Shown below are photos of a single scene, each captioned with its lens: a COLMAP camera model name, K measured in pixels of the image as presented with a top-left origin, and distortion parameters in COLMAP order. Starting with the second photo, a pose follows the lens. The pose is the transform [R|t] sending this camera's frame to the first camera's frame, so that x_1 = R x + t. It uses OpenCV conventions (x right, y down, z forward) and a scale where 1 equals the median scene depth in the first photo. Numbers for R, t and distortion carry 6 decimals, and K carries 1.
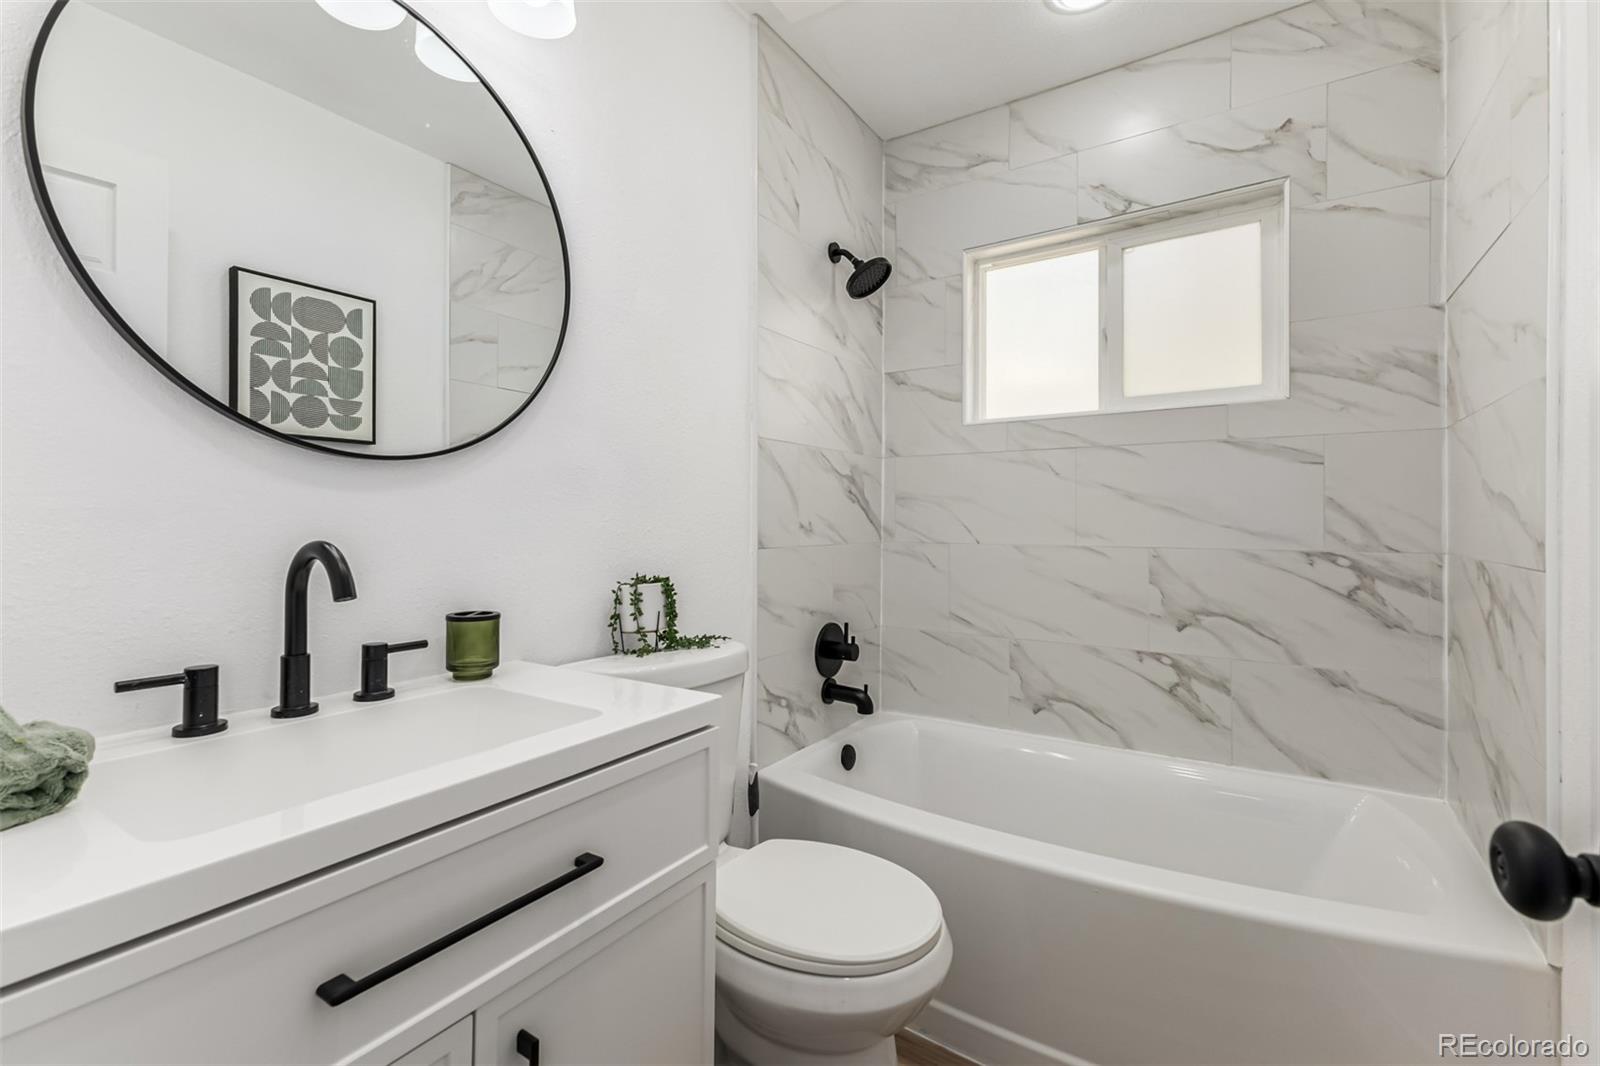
lens RADIAL K [[703.5, 0, 795.1], [0, 703.5, 518.5], [0, 0, 1]] dist [0.010274, -0.003270]
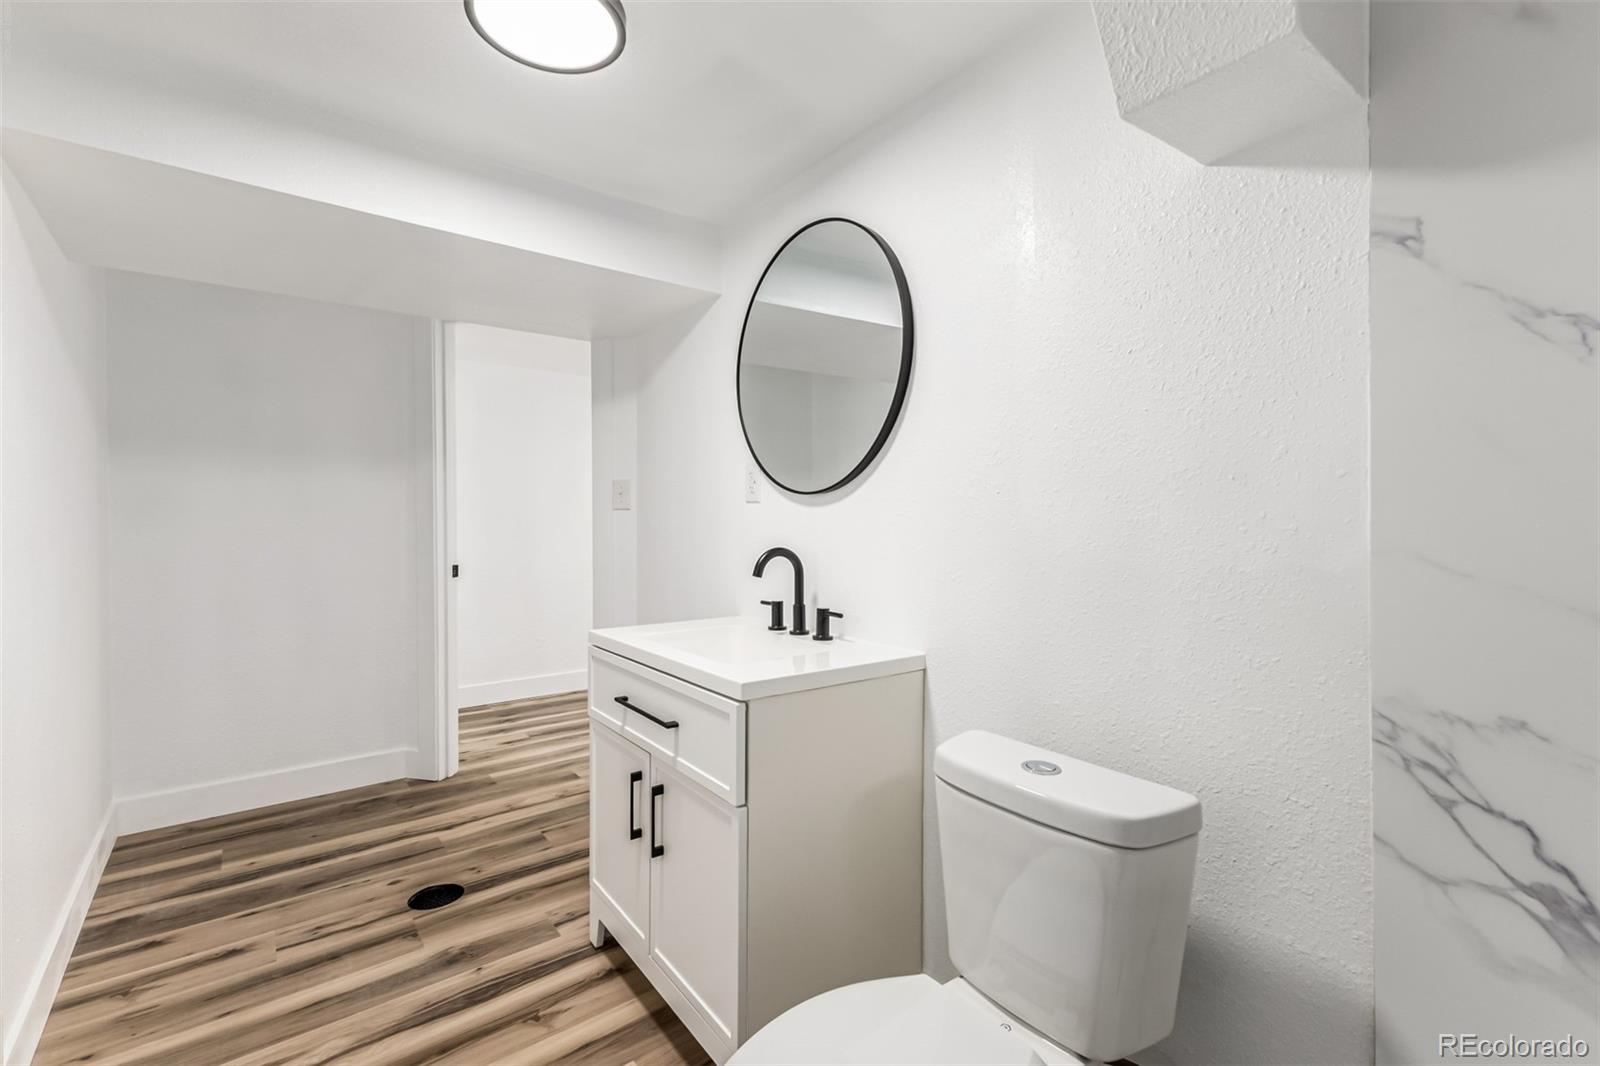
lens RADIAL K [[703.5, 0, 804.7], [0, 703.5, 531.5], [0, 0, 1]] dist [0.010274, -0.003270]
pose [[-0.338238, 0.009993, -0.941008, 1.132550], [-0.002843, 0.999928, 0.011640, -0.034892], [0.941056, 0.006613, -0.338185, 1.677102]]
